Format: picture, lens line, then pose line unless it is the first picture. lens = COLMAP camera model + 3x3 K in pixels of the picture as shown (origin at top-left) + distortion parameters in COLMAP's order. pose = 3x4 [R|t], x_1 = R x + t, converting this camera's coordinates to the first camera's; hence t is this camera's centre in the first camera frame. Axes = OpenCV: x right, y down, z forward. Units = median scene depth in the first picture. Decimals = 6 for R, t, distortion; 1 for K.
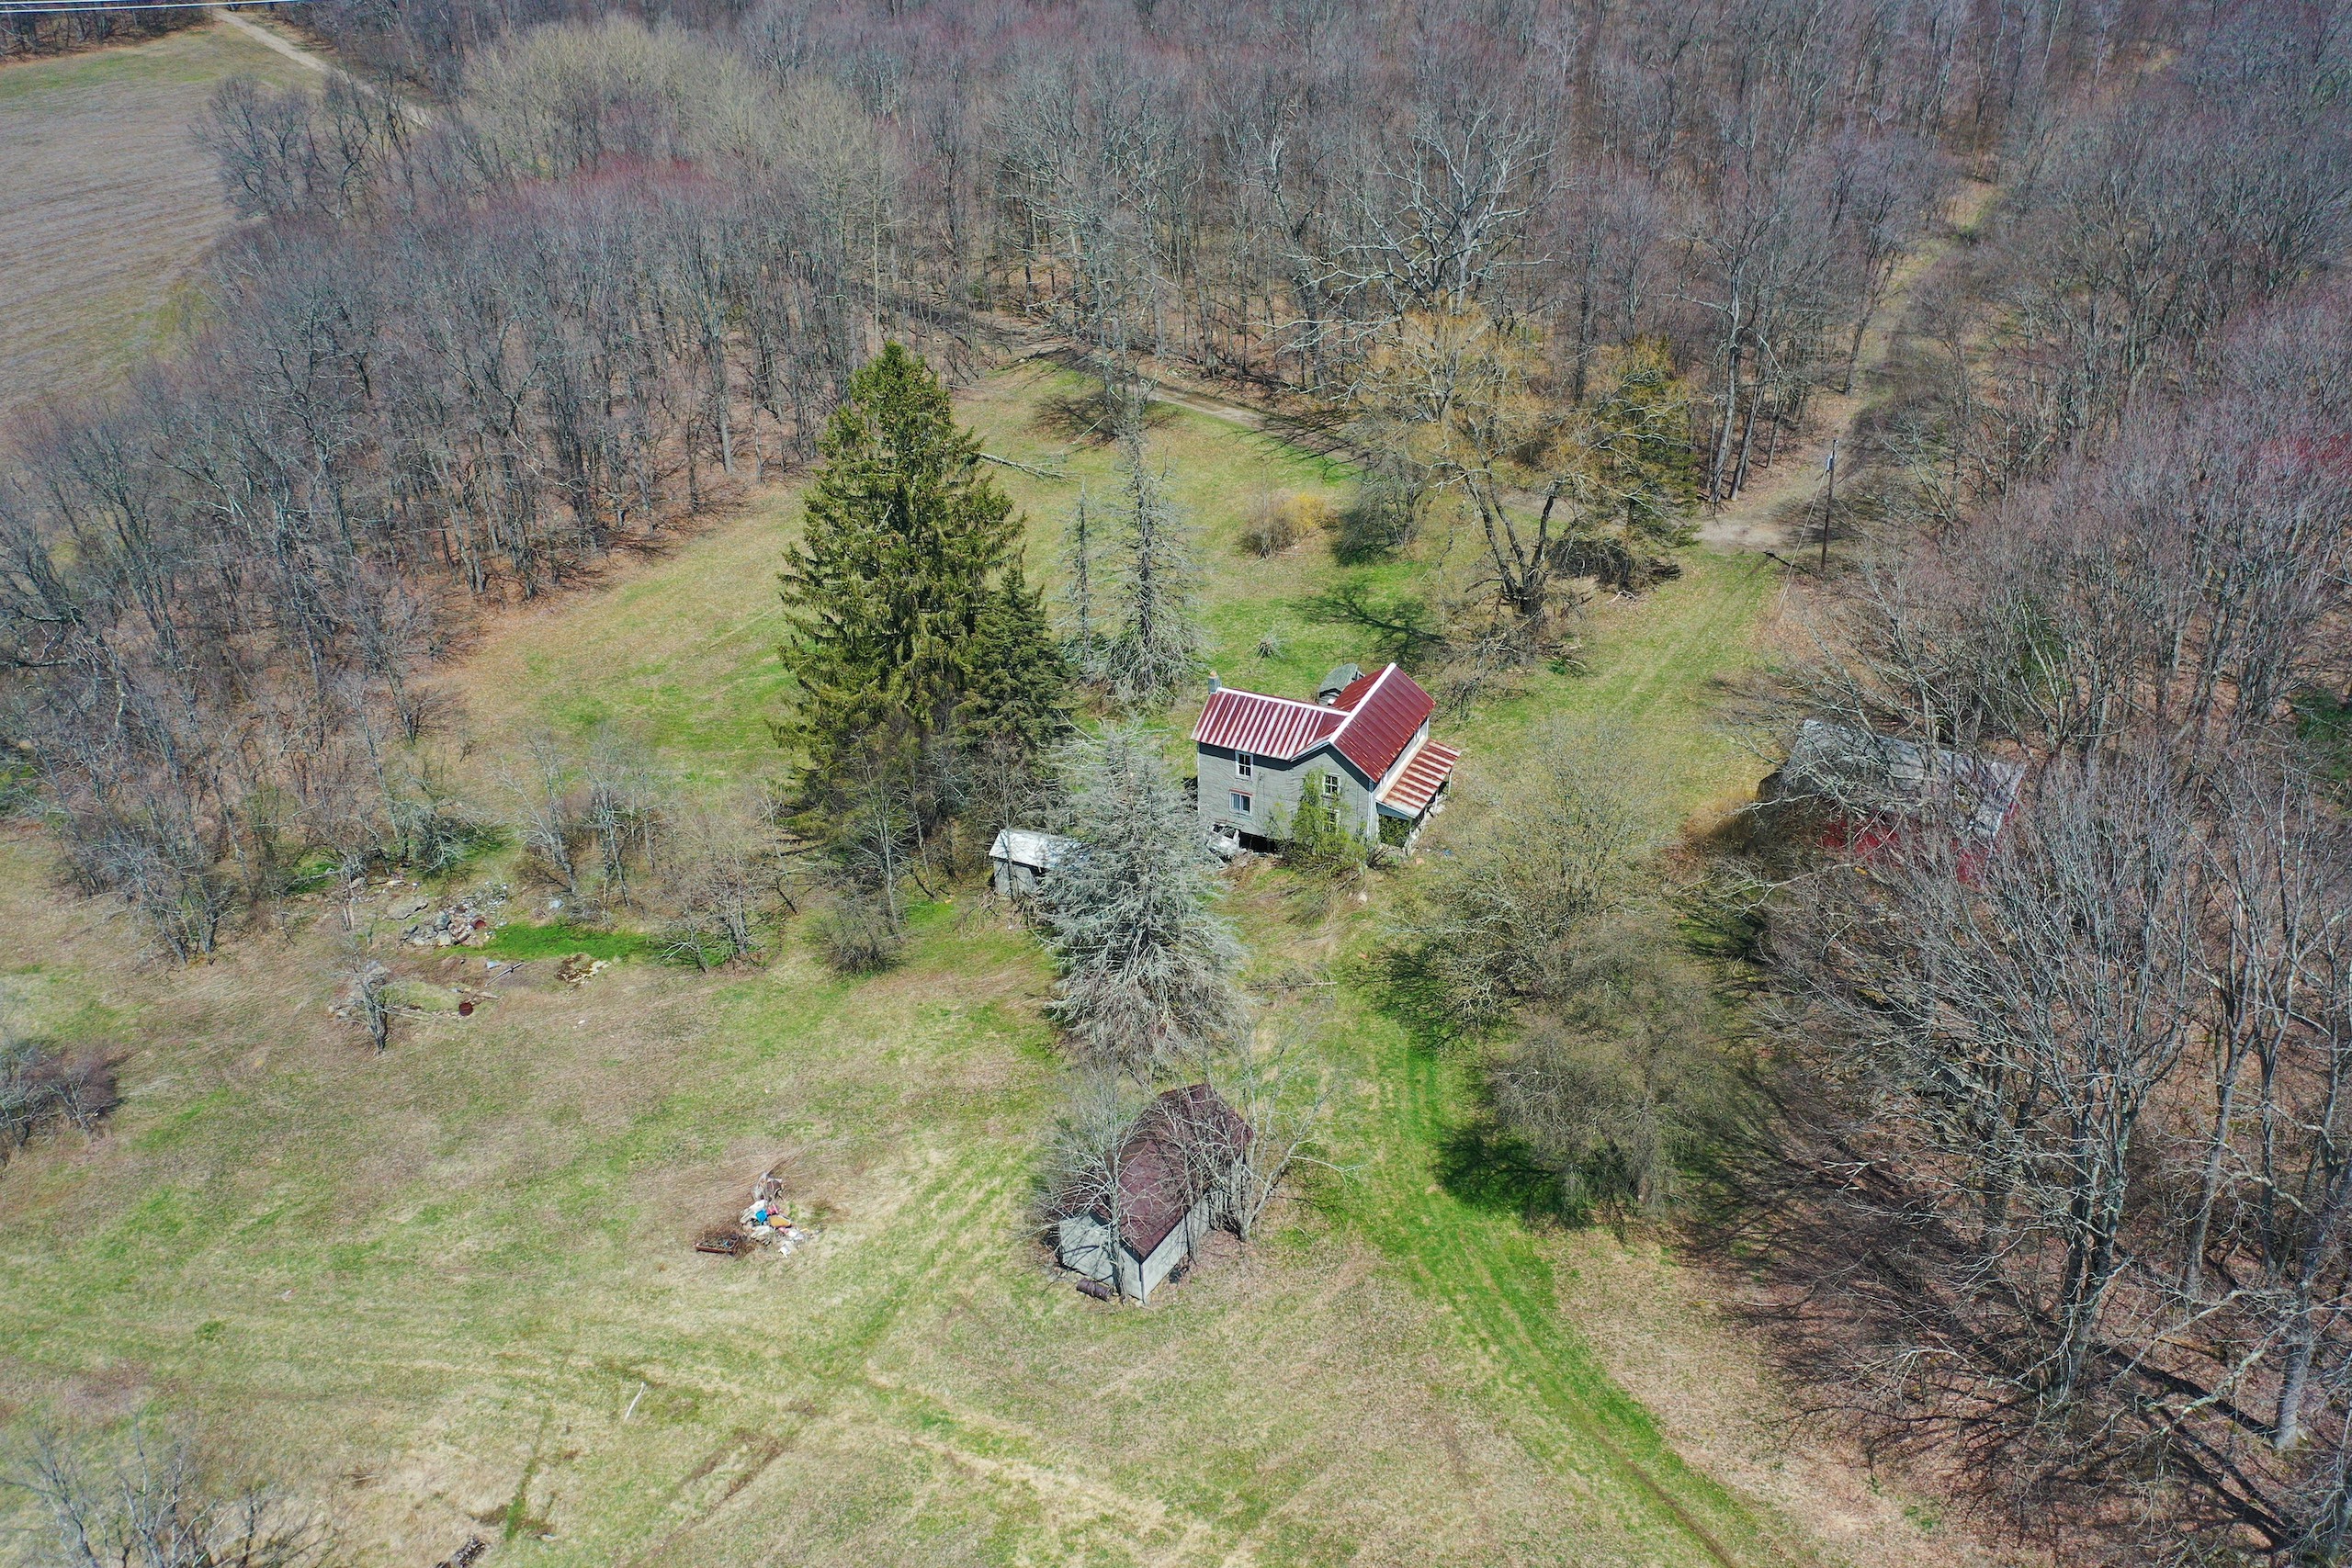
lens RADIAL K [[1852.5, 0, 1163.5], [0, 1852.5, 788.5], [0, 0, 1]] dist [0.008721, 0.003306]
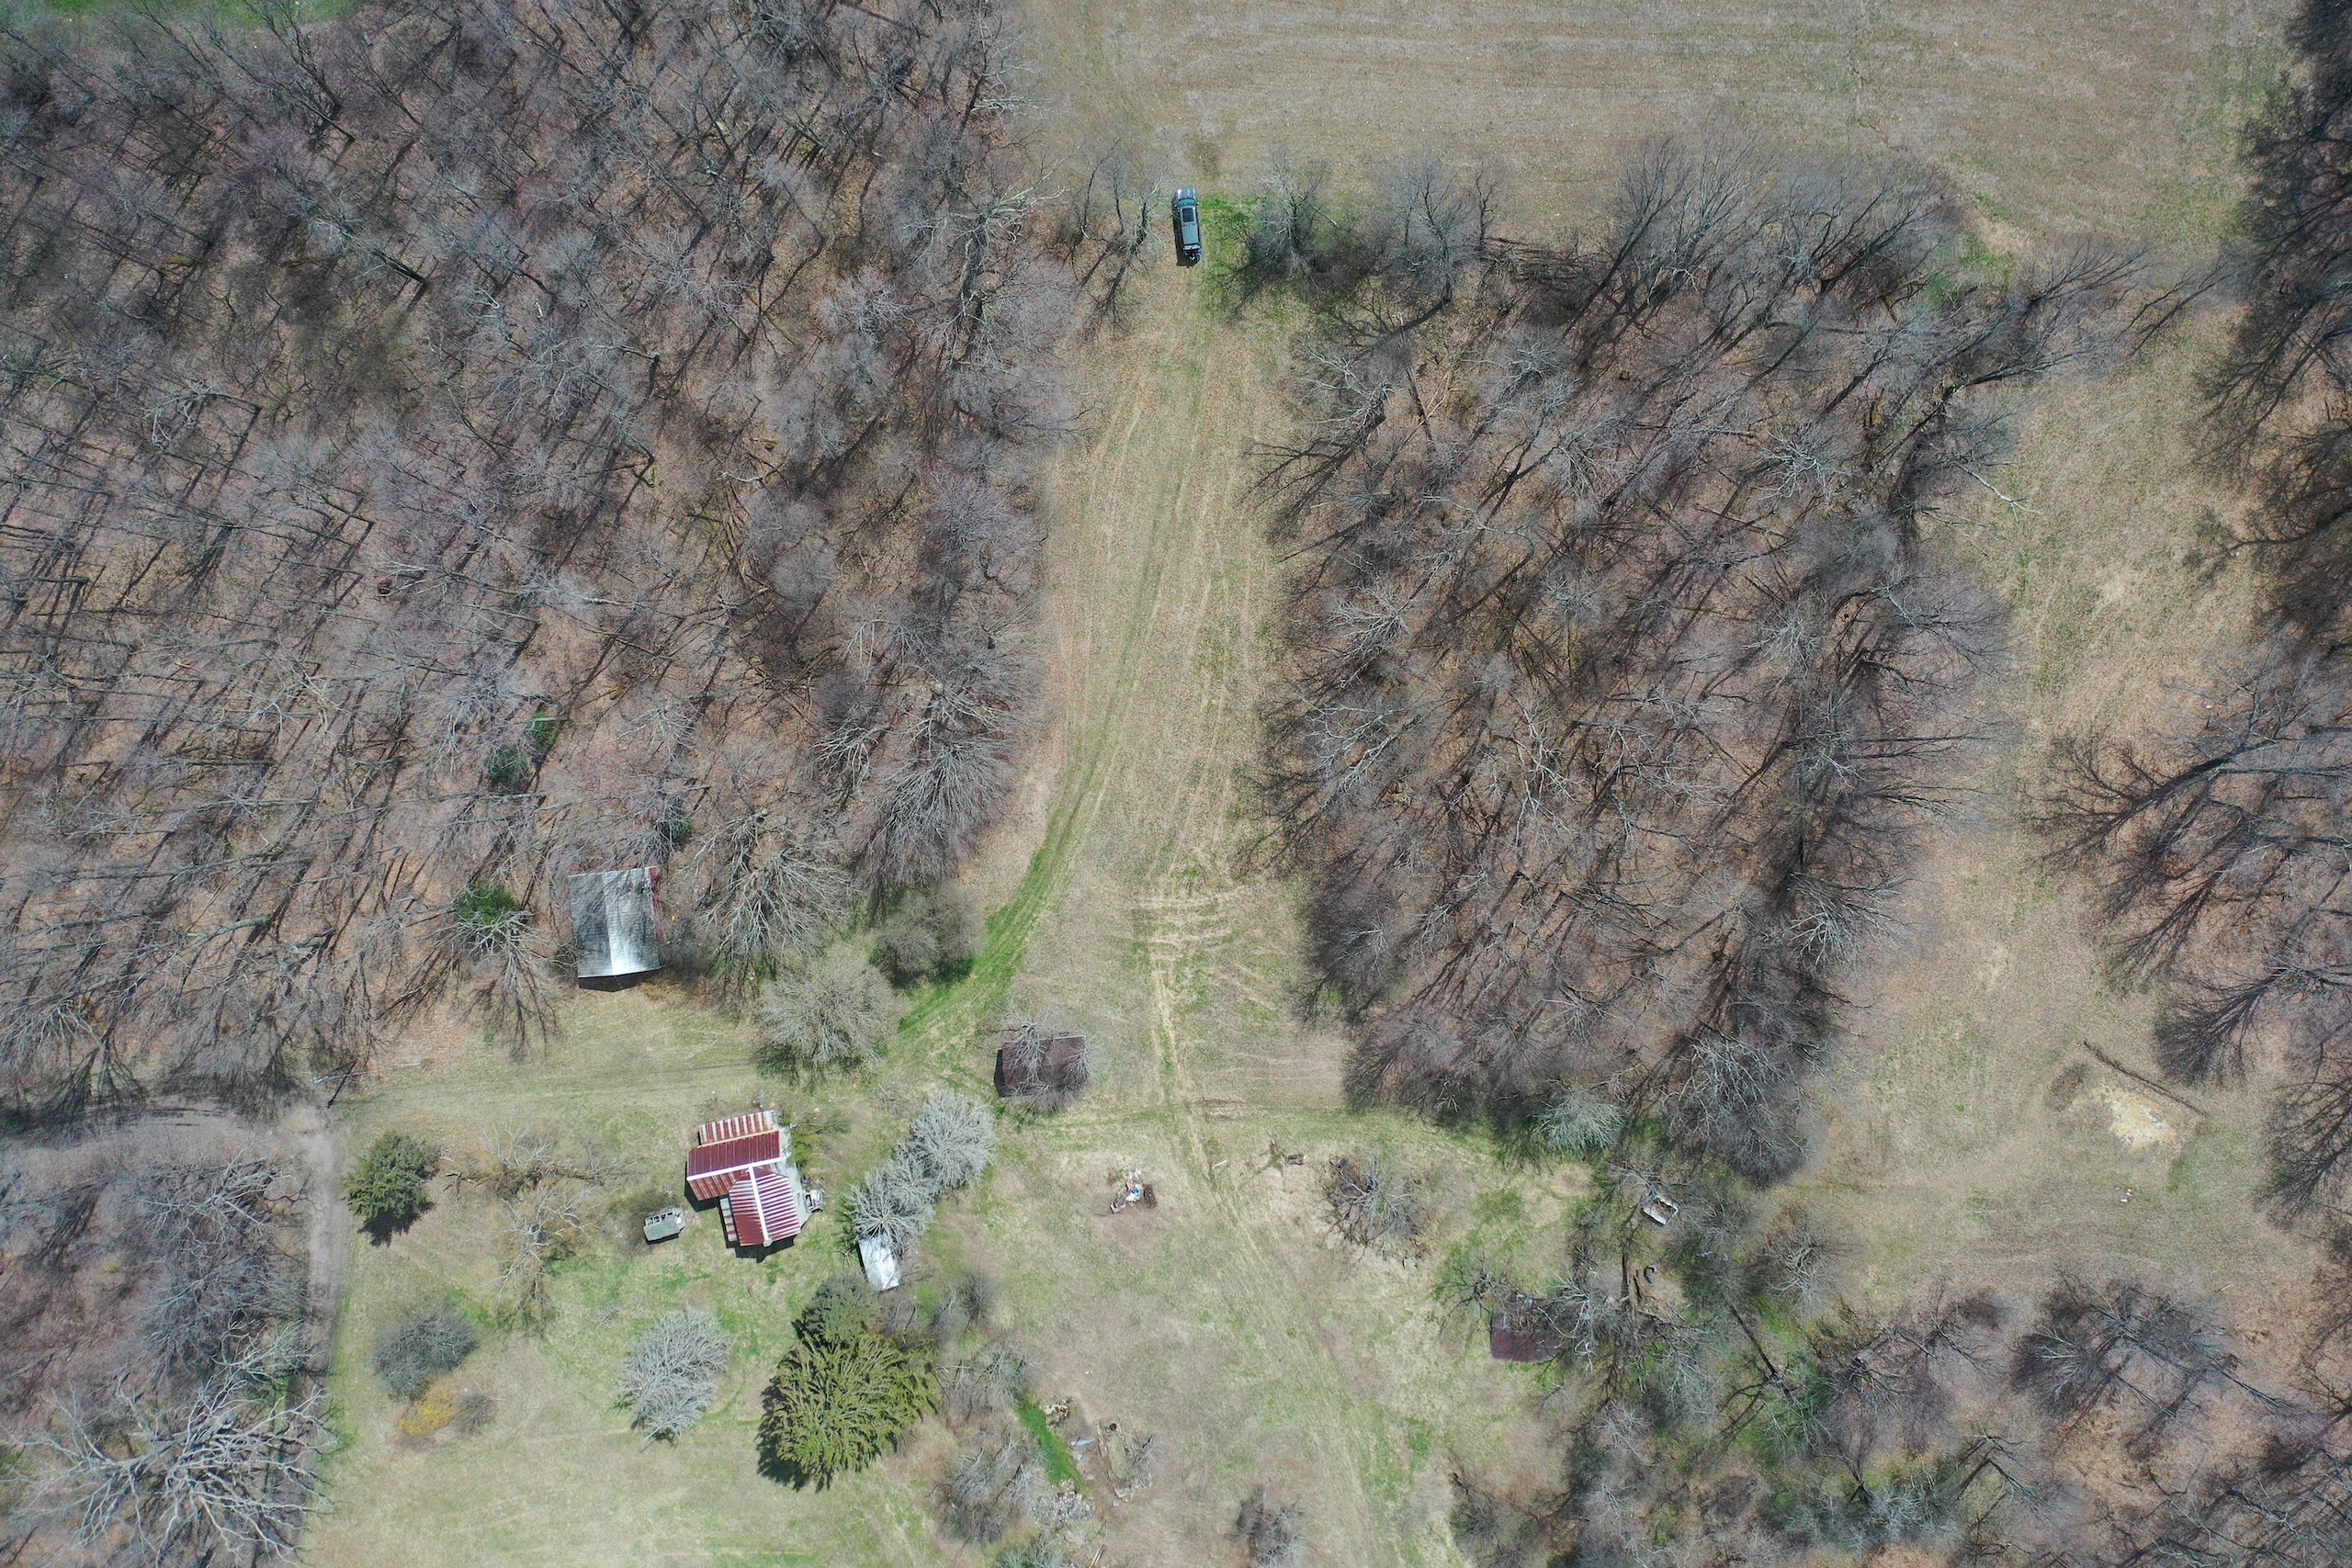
lens RADIAL K [[1852.5, 0, 1163.5], [0, 1852.5, 788.5], [0, 0, 1]] dist [0.008721, 0.003306]
pose [[-0.615170, -0.787947, 0.026550, 0.076722], [0.421055, -0.299885, 0.856026, -1.116540], [-0.666542, 0.537781, 0.516250, -0.387968]]
